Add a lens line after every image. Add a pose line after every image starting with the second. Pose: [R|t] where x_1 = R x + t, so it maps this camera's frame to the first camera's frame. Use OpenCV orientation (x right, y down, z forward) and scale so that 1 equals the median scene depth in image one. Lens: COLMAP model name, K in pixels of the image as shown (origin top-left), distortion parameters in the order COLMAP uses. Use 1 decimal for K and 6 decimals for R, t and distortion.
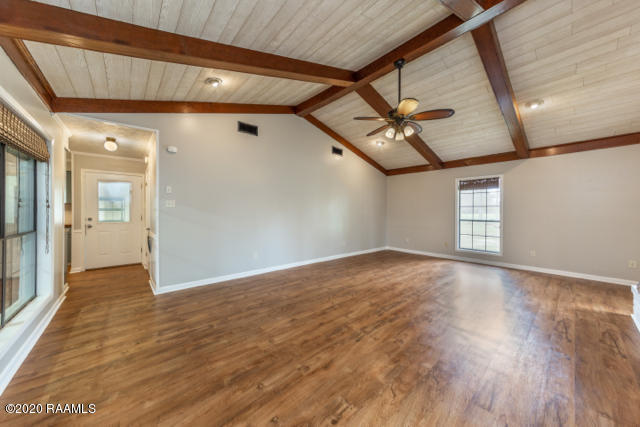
lens RADIAL K [[224.0, 0, 322.5], [0, 224.0, 212.5], [0, 0, 1]] dist [0.000833, 0.000076]
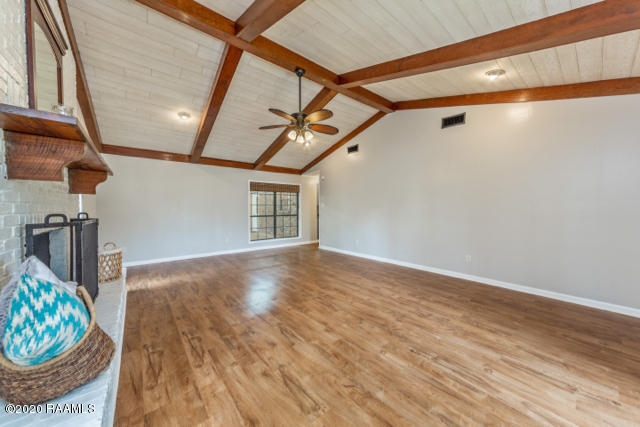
lens RADIAL K [[224.0, 0, 322.0], [0, 224.0, 212.4], [0, 0, 1]] dist [0.000833, 0.000076]
pose [[-0.031479, 0.018154, -0.999340, 1.139656], [0.008625, 0.999803, 0.017891, -0.009624], [0.999467, -0.008056, -0.031630, 0.904951]]
